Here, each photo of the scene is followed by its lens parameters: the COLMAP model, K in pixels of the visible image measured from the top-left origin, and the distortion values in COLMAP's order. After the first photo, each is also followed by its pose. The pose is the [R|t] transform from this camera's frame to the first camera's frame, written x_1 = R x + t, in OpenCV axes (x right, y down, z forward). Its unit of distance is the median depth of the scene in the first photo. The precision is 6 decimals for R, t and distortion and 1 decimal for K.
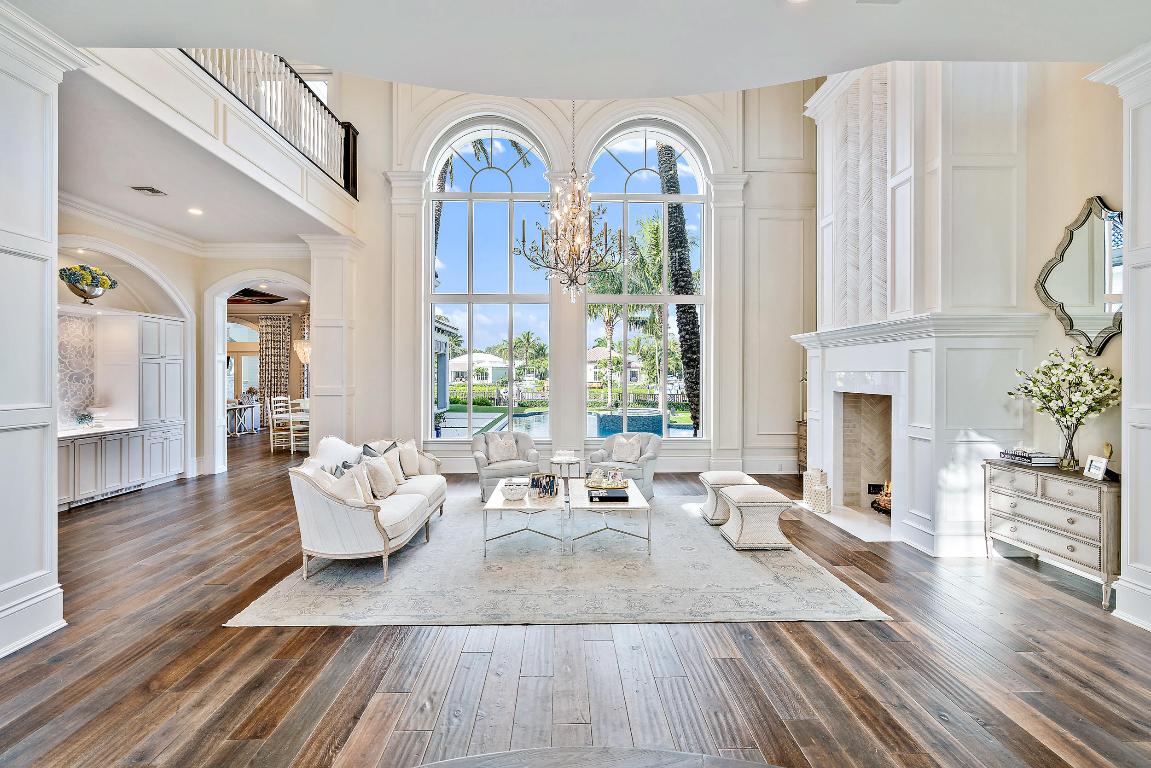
lens RADIAL K [[529.3, 0, 570.9], [0, 529.3, 376.7], [0, 0, 1]] dist [-0.003816, -0.000128]
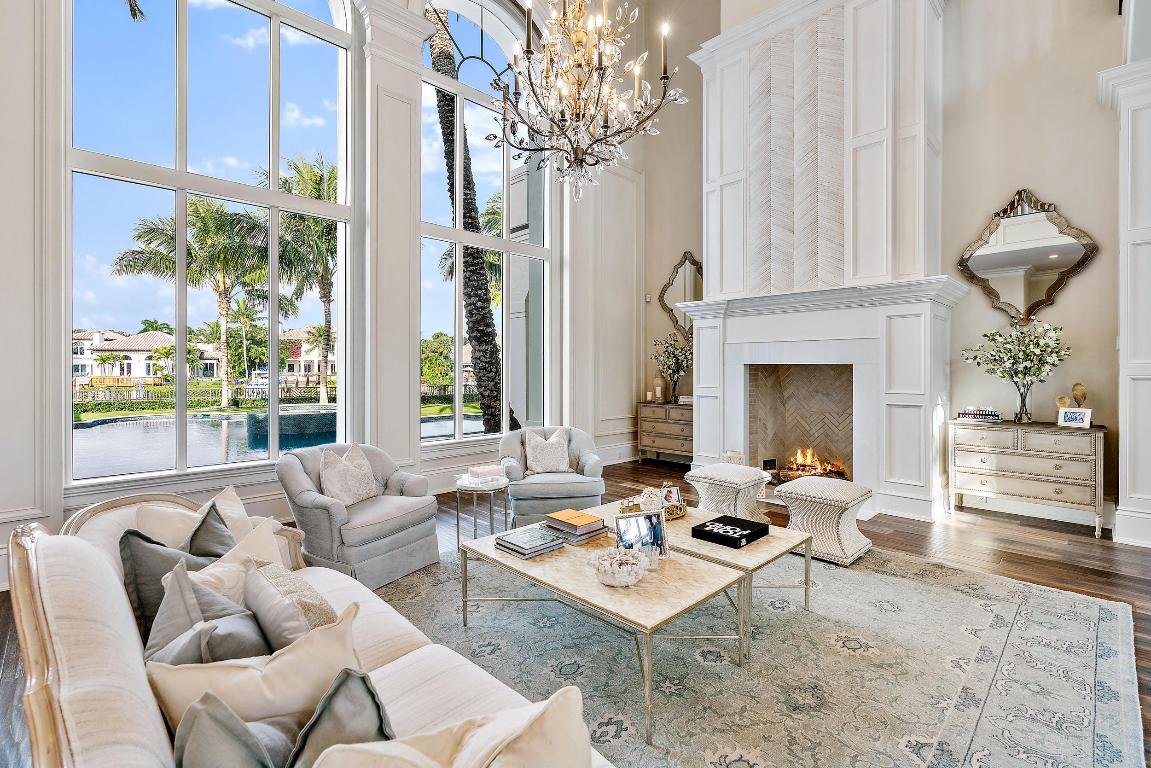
lens RADIAL K [[529.3, 0, 580.4], [0, 529.3, 368.1], [0, 0, 1]] dist [-0.003816, -0.000128]
pose [[0.723900, 0.000454, 0.689905, -0.391838], [0.004052, 0.999980, -0.004910, 0.042963], [-0.689893, 0.006349, 0.723883, 0.604732]]
